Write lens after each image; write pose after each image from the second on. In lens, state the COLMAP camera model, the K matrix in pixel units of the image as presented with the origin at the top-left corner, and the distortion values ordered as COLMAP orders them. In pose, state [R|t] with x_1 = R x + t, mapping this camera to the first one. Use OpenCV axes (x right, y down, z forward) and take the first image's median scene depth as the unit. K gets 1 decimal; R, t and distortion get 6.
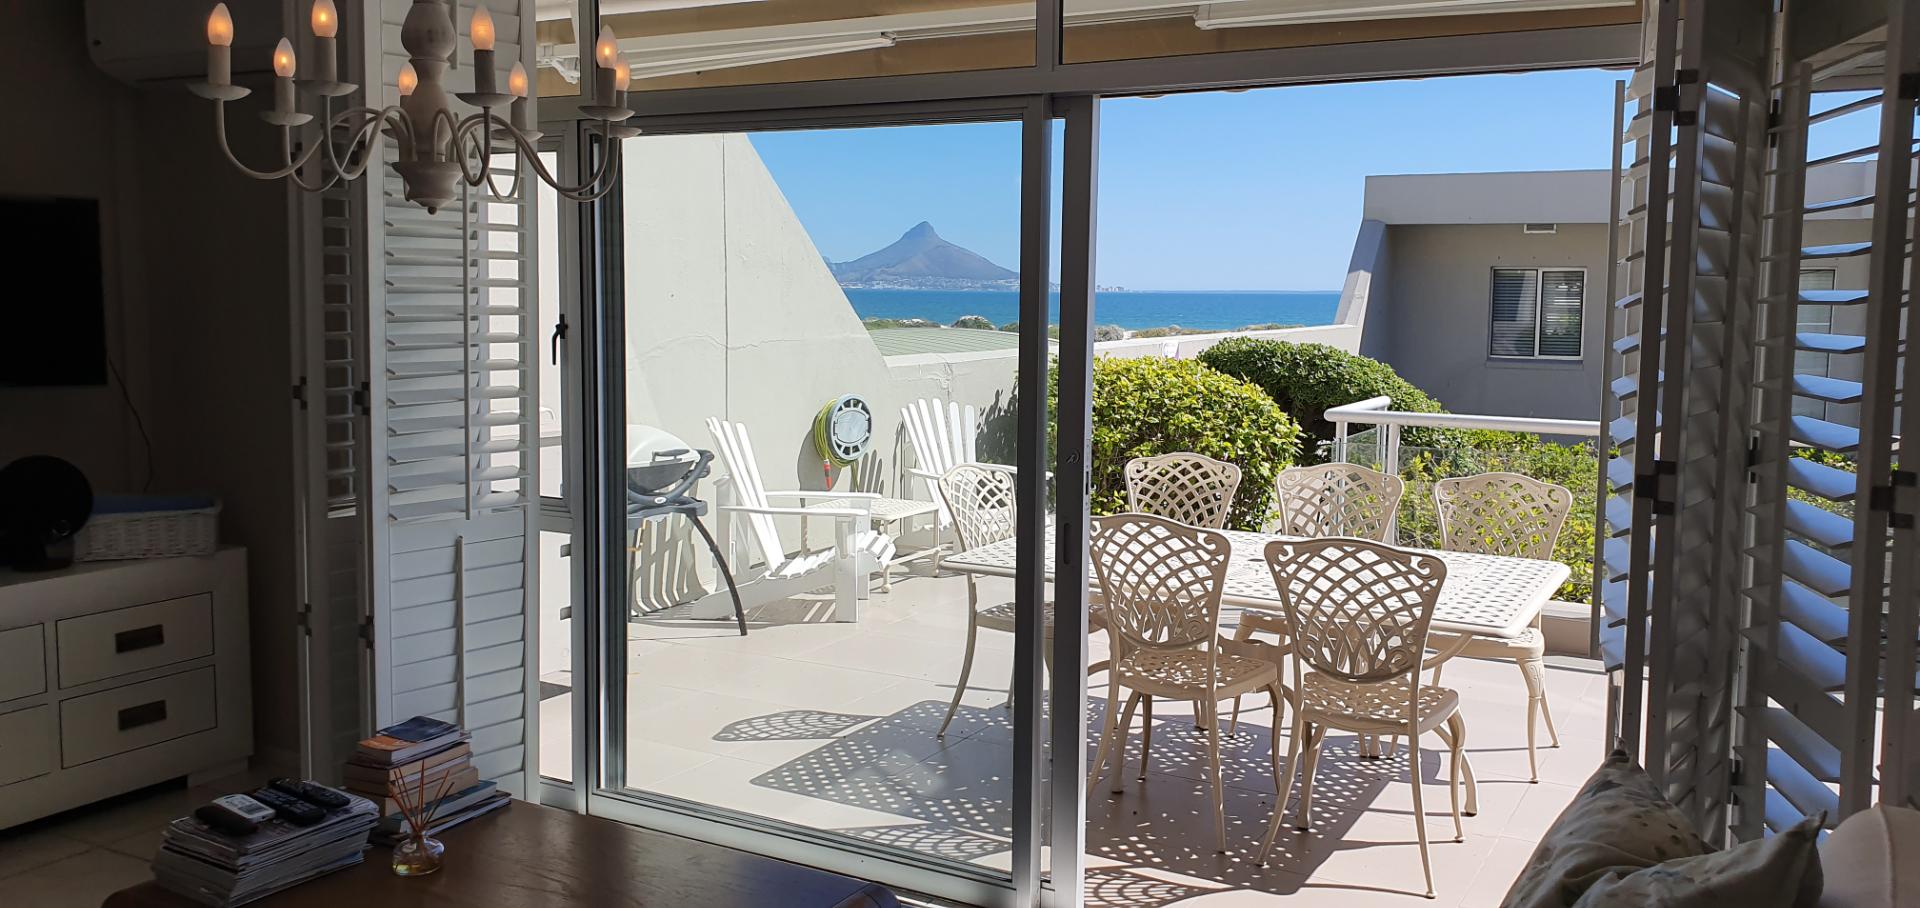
lens RADIAL K [[1529.3, 0, 960.0], [0, 1529.3, 434.0], [0, 0, 1]] dist [0.259258, -0.663358]
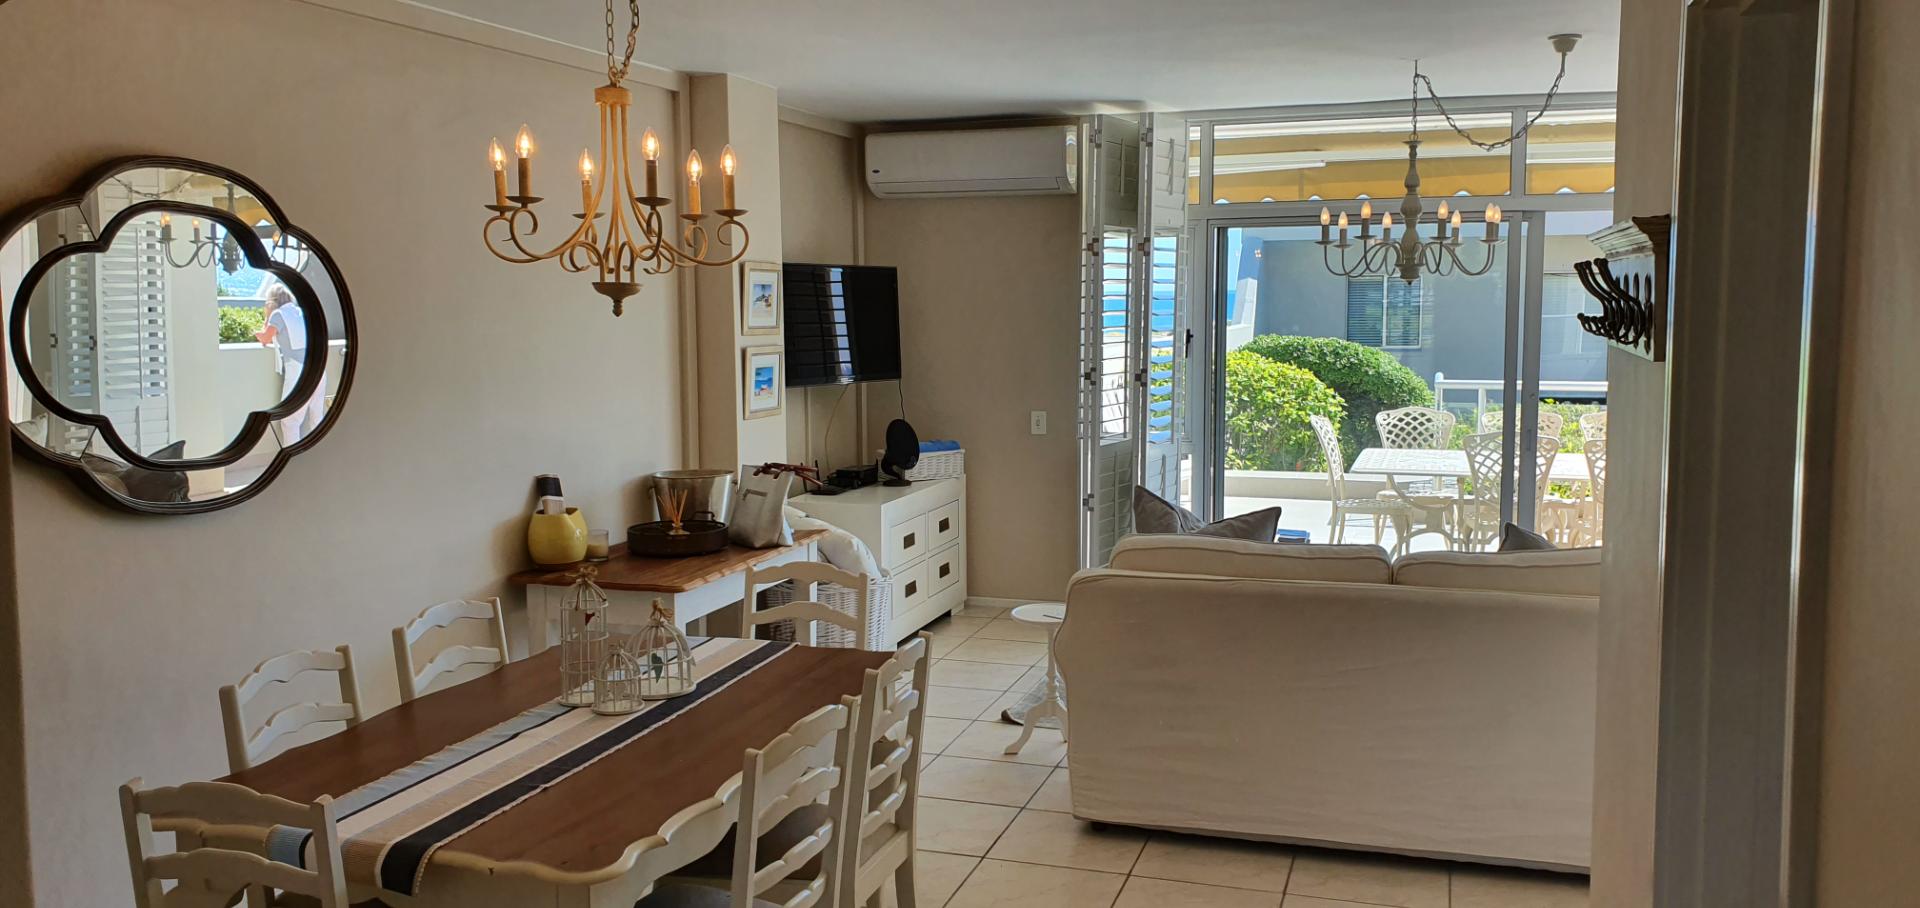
lens RADIAL K [[1529.3, 0, 960.0], [0, 1529.3, 434.0], [0, 0, 1]] dist [0.259258, -0.663358]
pose [[0.984801, -0.036590, 0.169786, -0.484822], [0.037041, 0.999314, 0.000511, 0.018369], [-0.169688, 0.005786, 0.985481, -0.407972]]
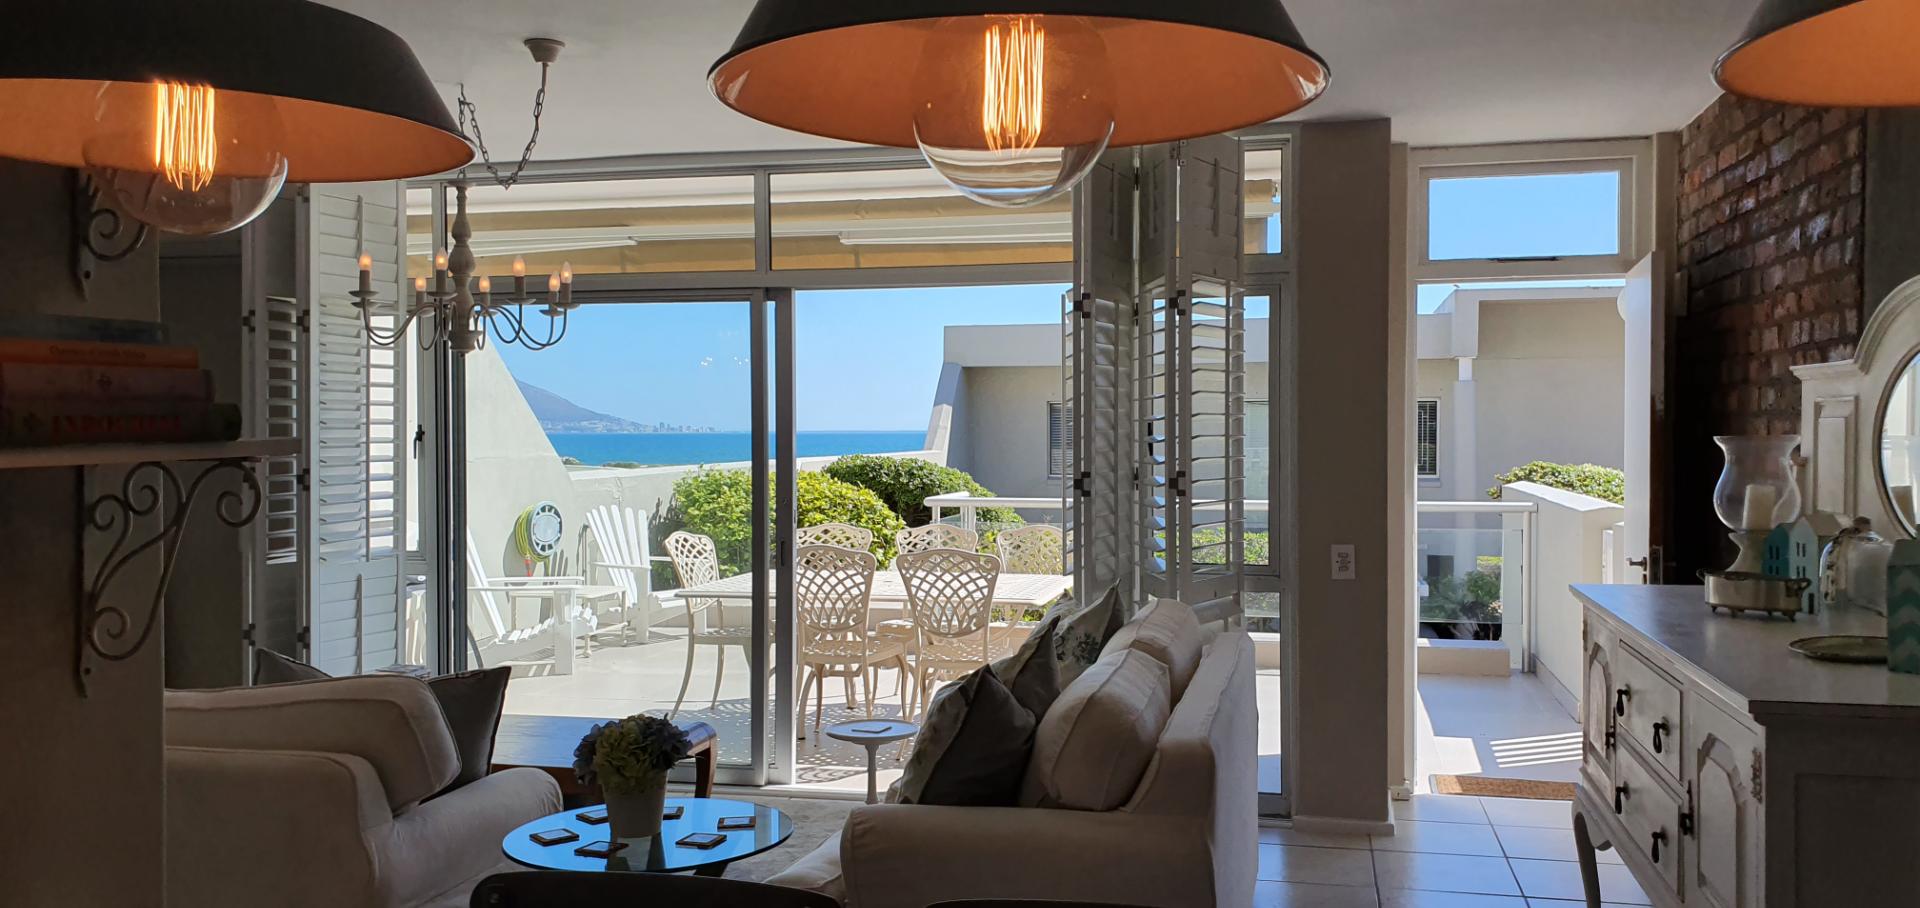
lens RADIAL K [[1529.3, 0, 960.0], [0, 1529.3, 434.0], [0, 0, 1]] dist [0.259258, -0.663358]
pose [[0.965781, -0.014542, 0.258951, -0.087001], [0.037848, 0.995641, -0.085245, 0.045989], [-0.256582, 0.092129, 0.962121, -0.329216]]
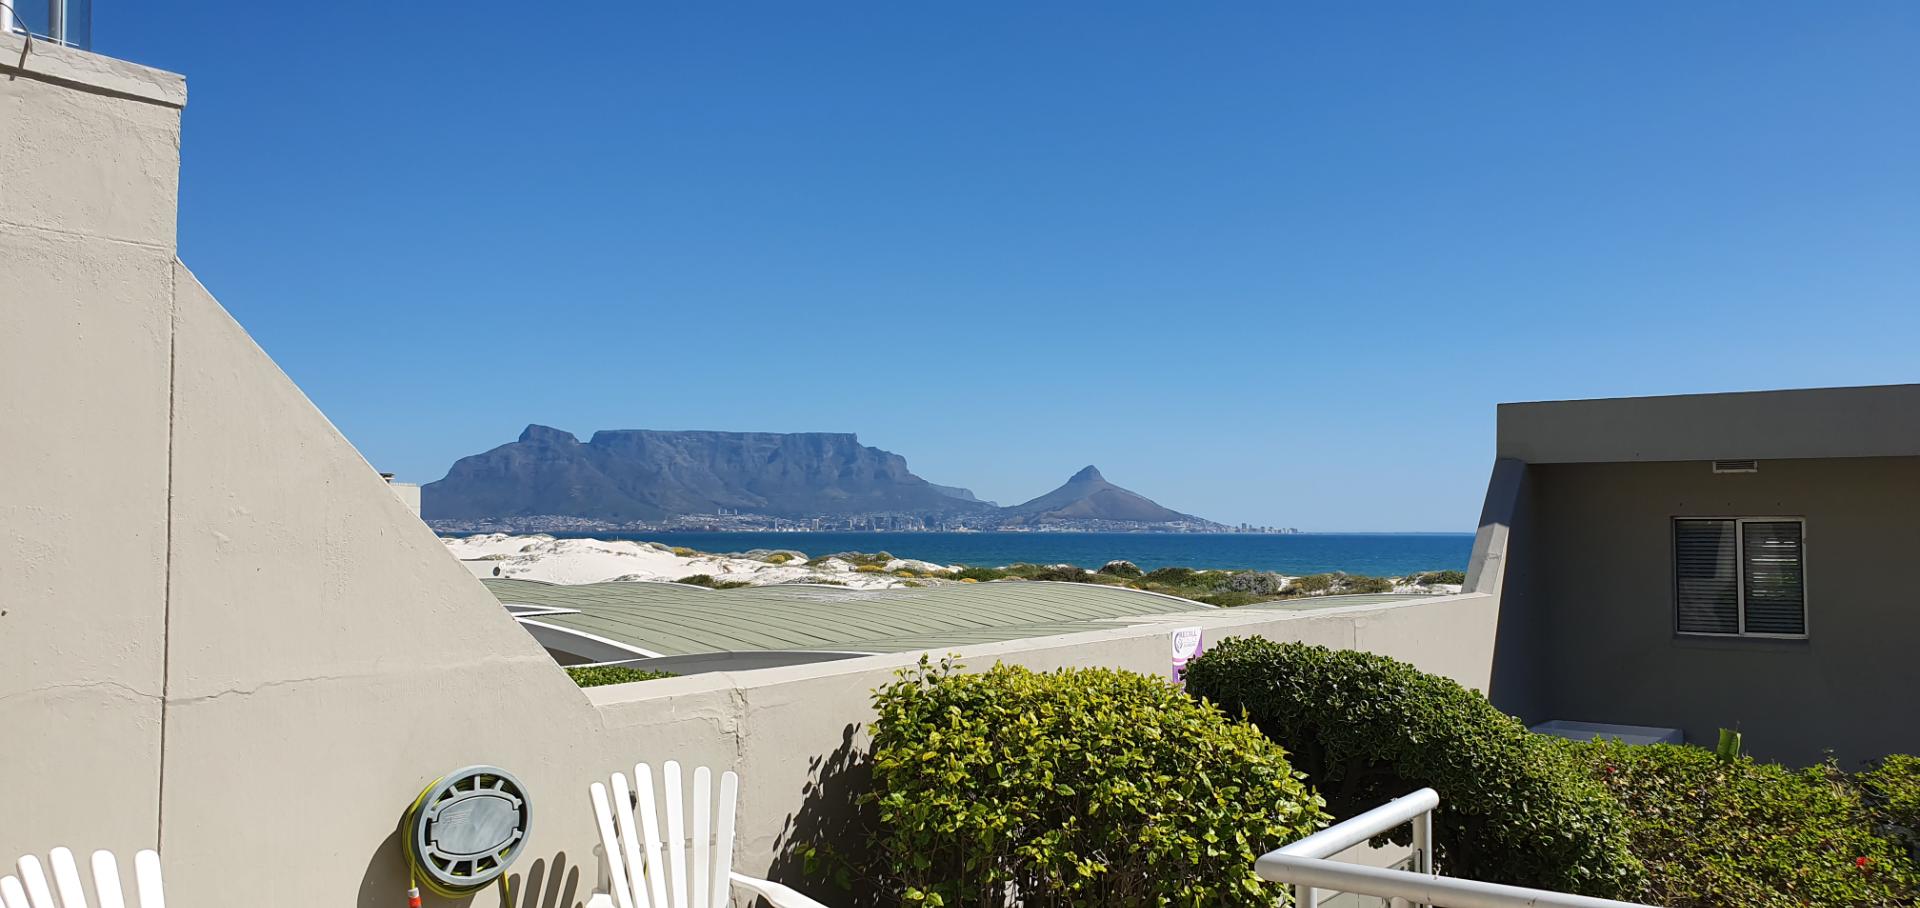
lens RADIAL K [[1547.9, 0, 890.0], [0, 1547.9, 481.3], [0, 0, 1]] dist [0.044326, -0.005332]
pose [[0.989459, -0.014837, -0.144051, 0.200953], [-0.003673, 0.991846, -0.127389, -0.069982], [0.144767, 0.126576, 0.981336, 0.528066]]
